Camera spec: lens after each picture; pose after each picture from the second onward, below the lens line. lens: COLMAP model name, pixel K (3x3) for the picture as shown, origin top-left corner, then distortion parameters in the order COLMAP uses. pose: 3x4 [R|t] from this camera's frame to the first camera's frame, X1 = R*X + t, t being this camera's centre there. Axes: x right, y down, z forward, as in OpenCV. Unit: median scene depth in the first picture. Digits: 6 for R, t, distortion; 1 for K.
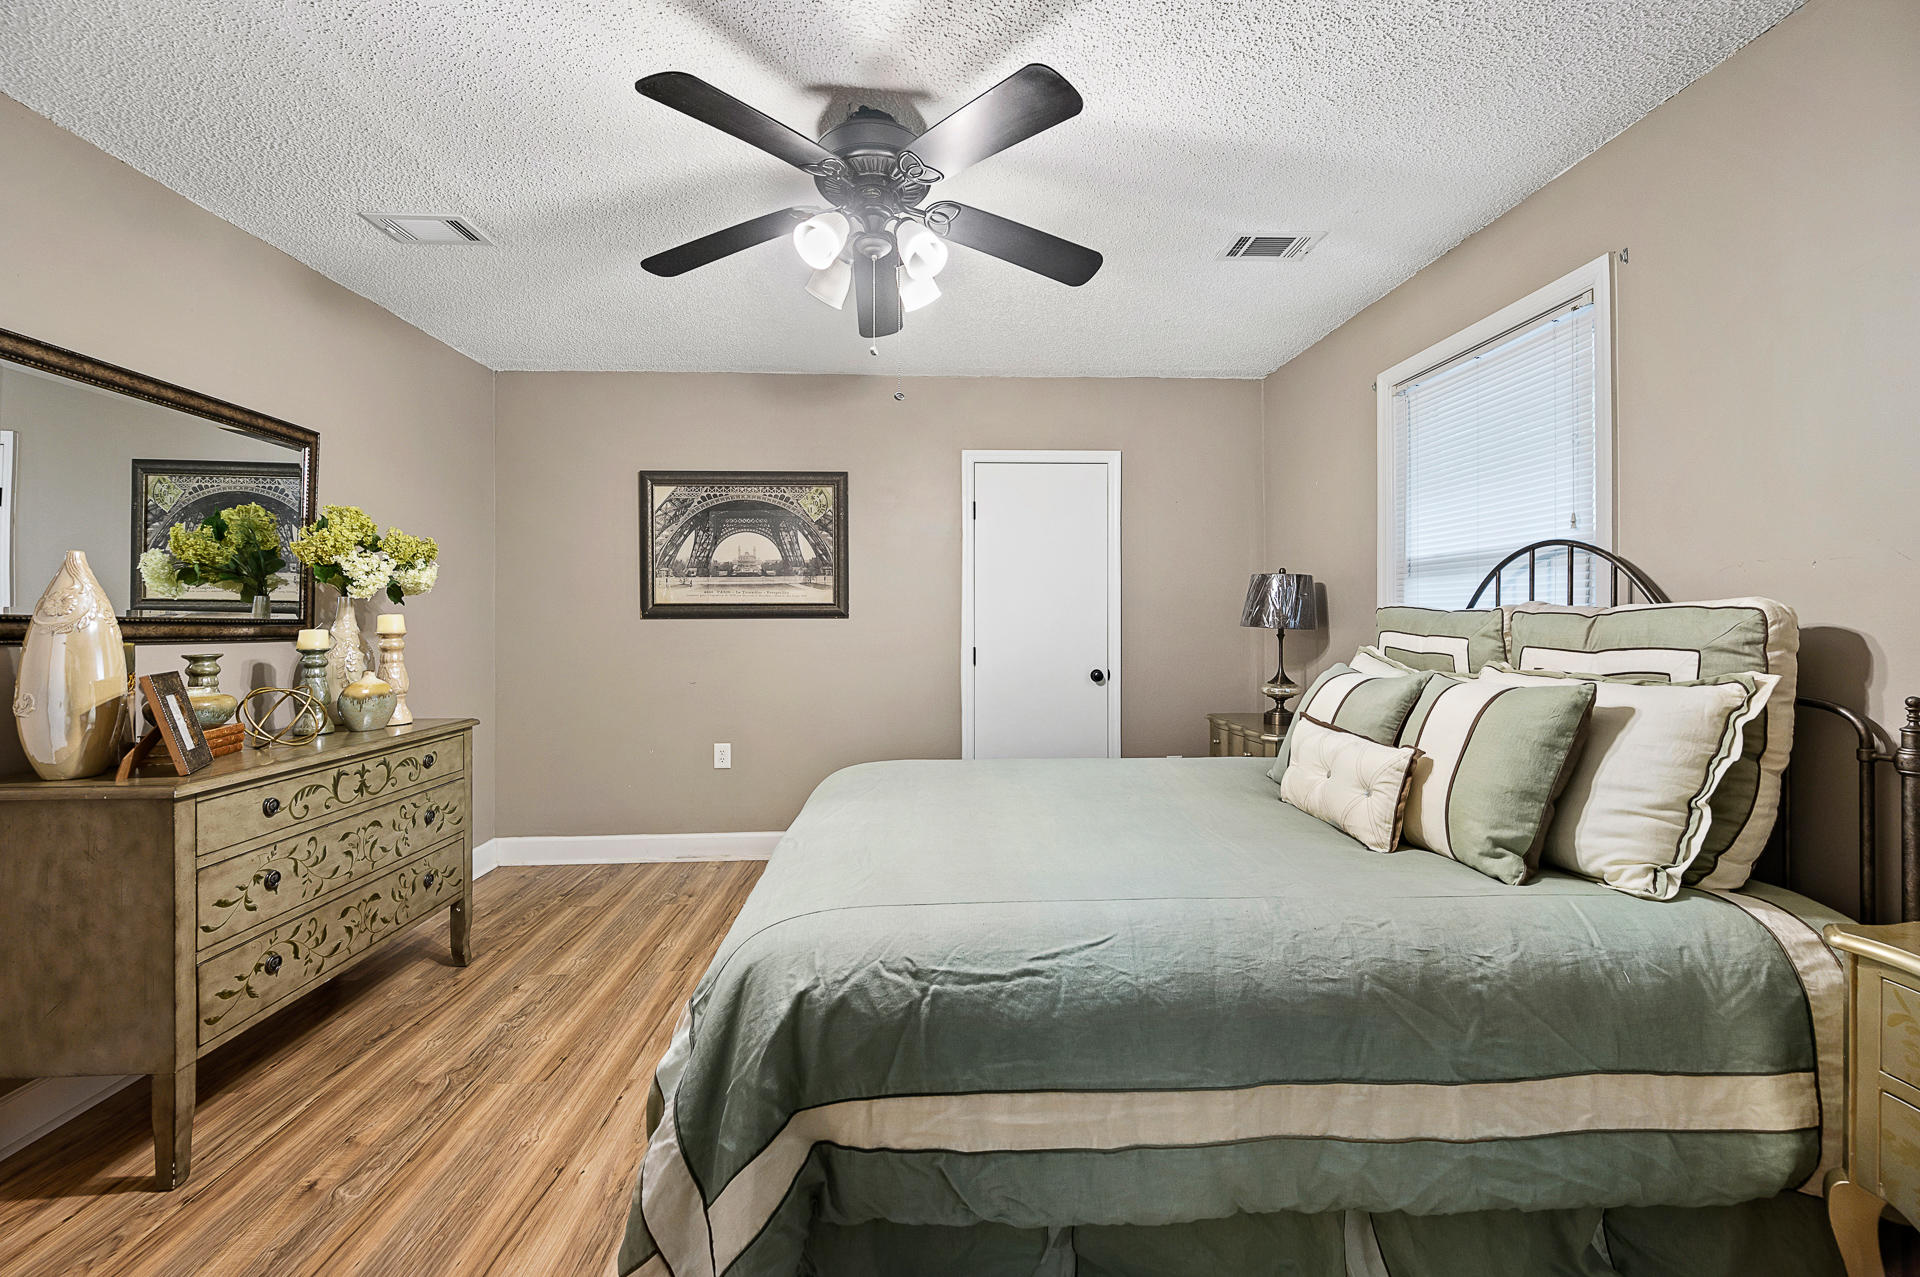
lens RADIAL K [[764.7, 0, 959.6], [0, 764.7, 619.2], [0, 0, 1]] dist [0.001378, -0.000036]
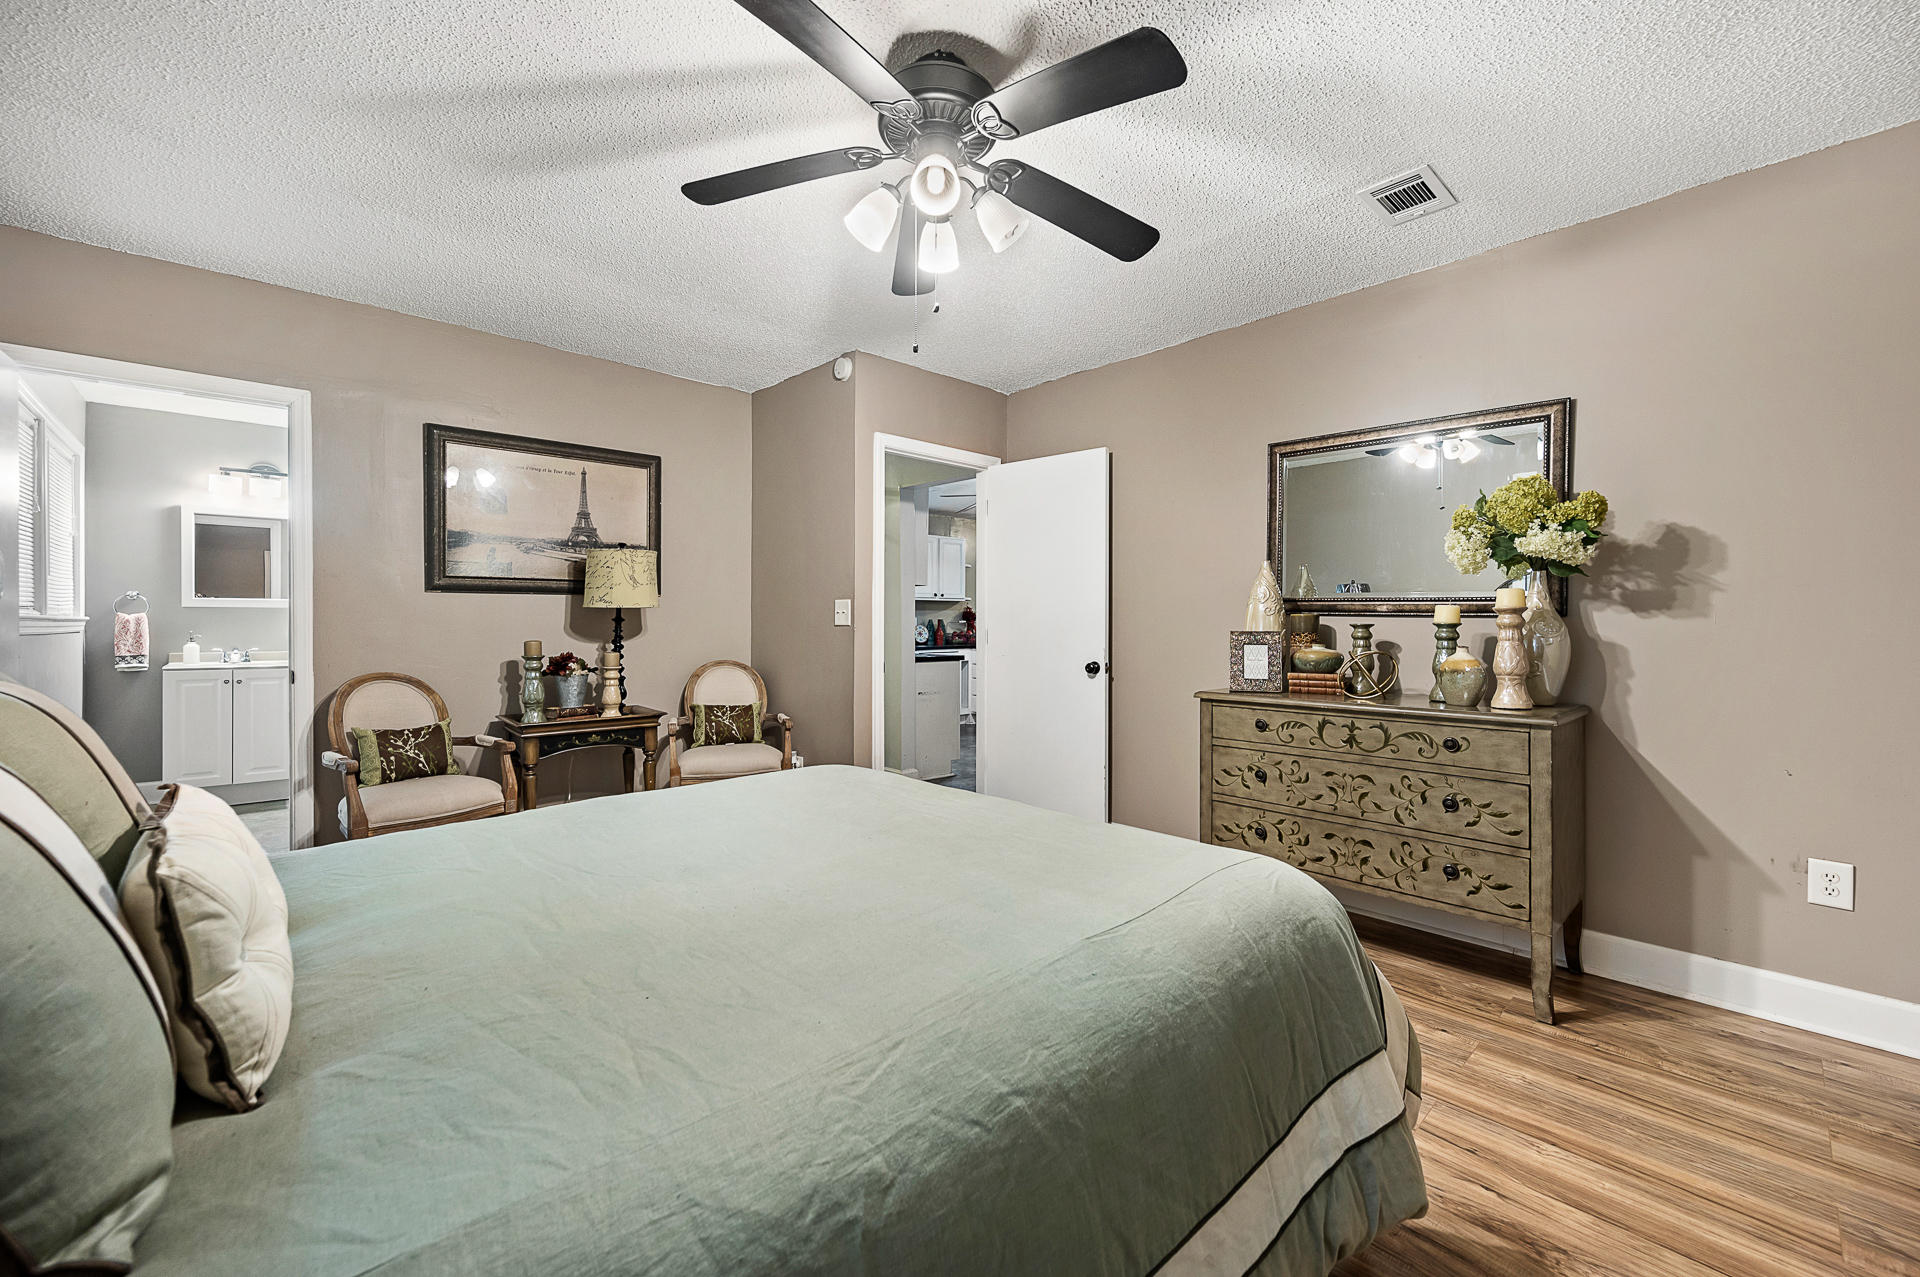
lens RADIAL K [[759.0, 0, 956.2], [0, 759.0, 624.6], [0, 0, 1]] dist [-0.000444, -0.000207]
pose [[-0.764133, 0.004048, -0.645045, 0.347231], [0.000123, 0.999981, 0.006130, 0.030480], [0.645058, 0.004605, -0.764120, 1.237378]]
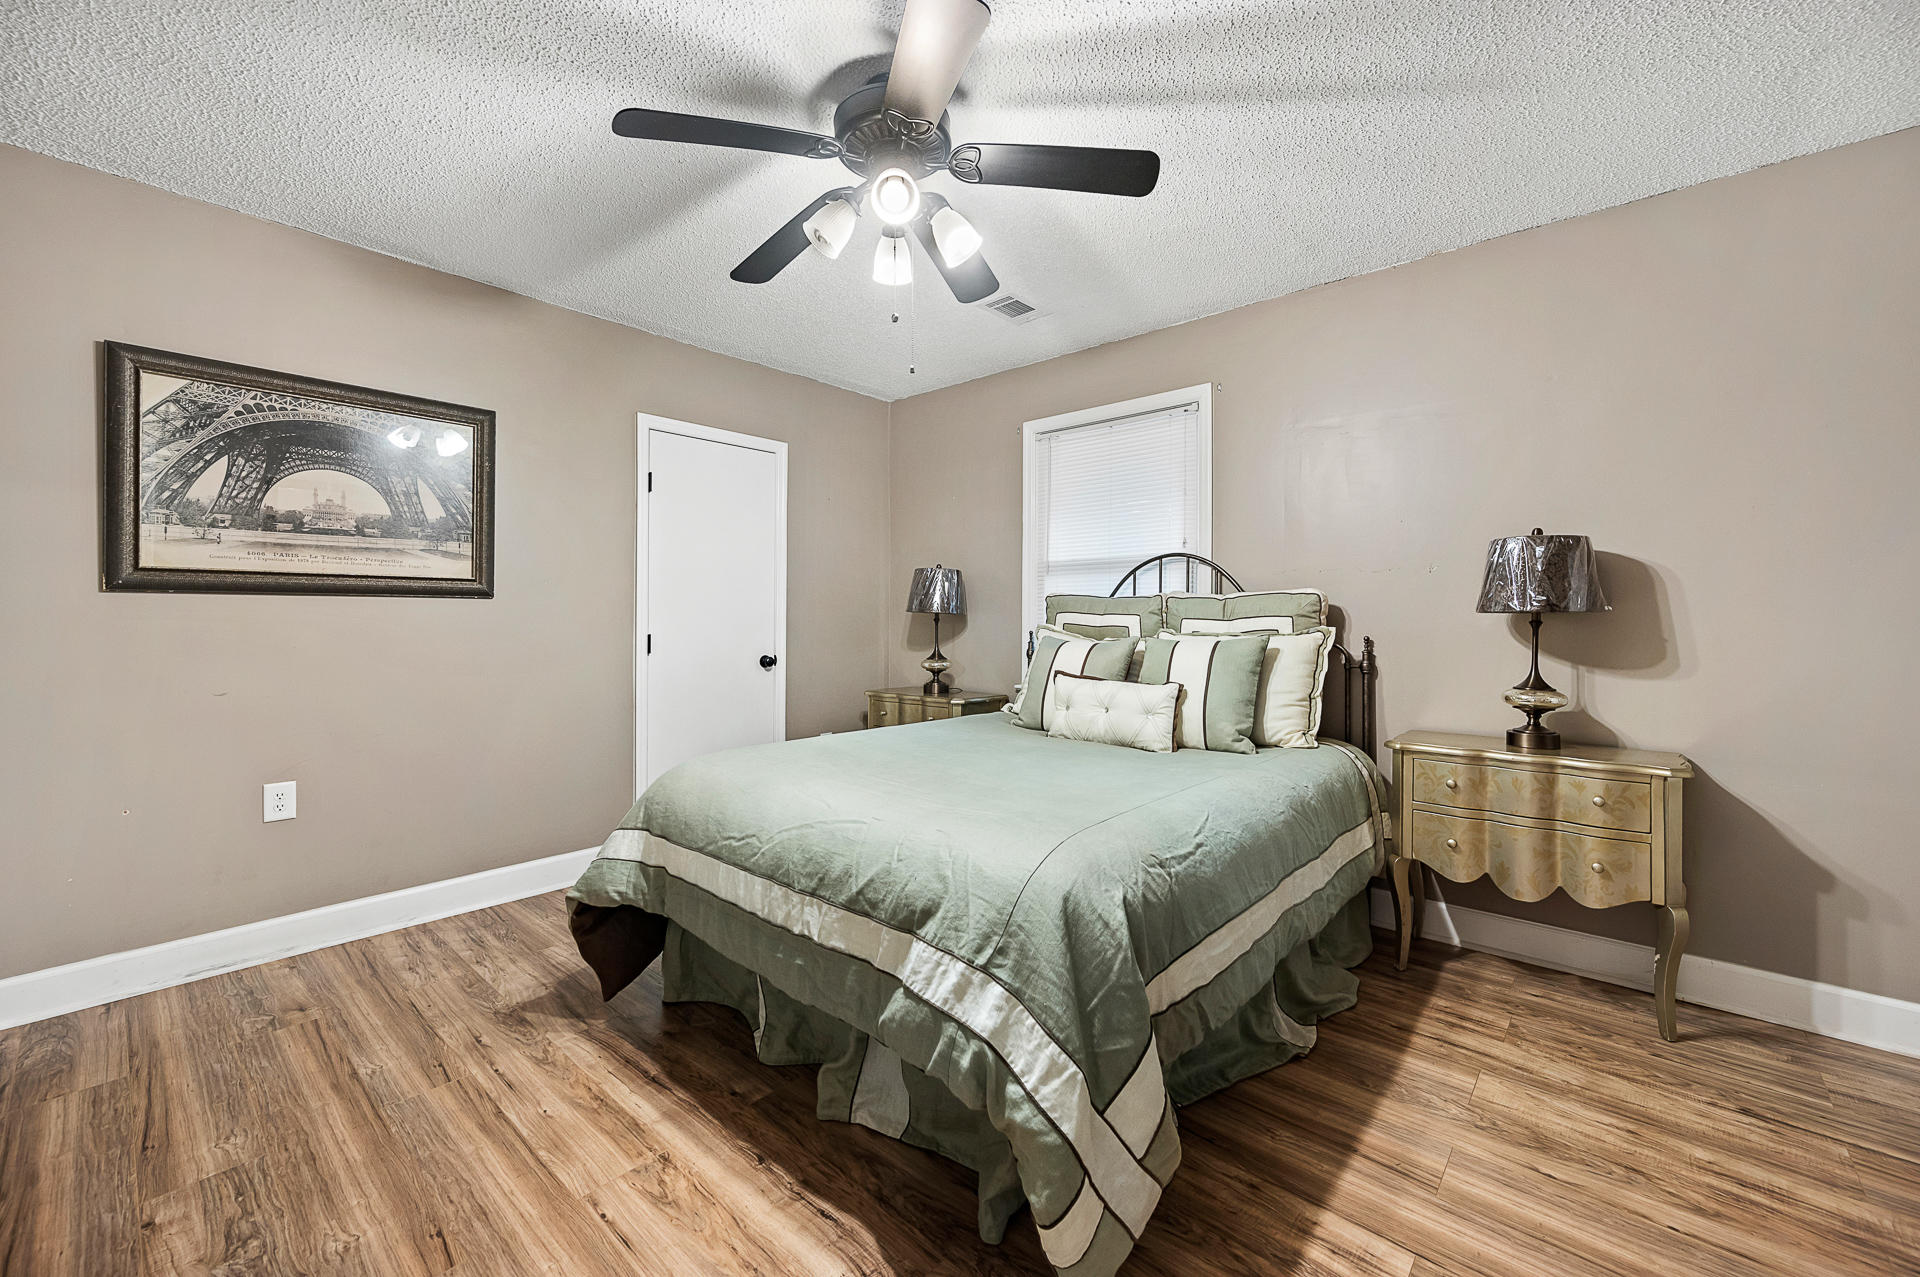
lens RADIAL K [[759.0, 0, 956.2], [0, 759.0, 624.6], [0, 0, 1]] dist [-0.000444, -0.000207]
pose [[0.701086, -0.001140, 0.713076, -0.537601], [-0.000575, 0.999997, 0.002164, 0.033885], [-0.713077, -0.001927, 0.701083, 0.173492]]
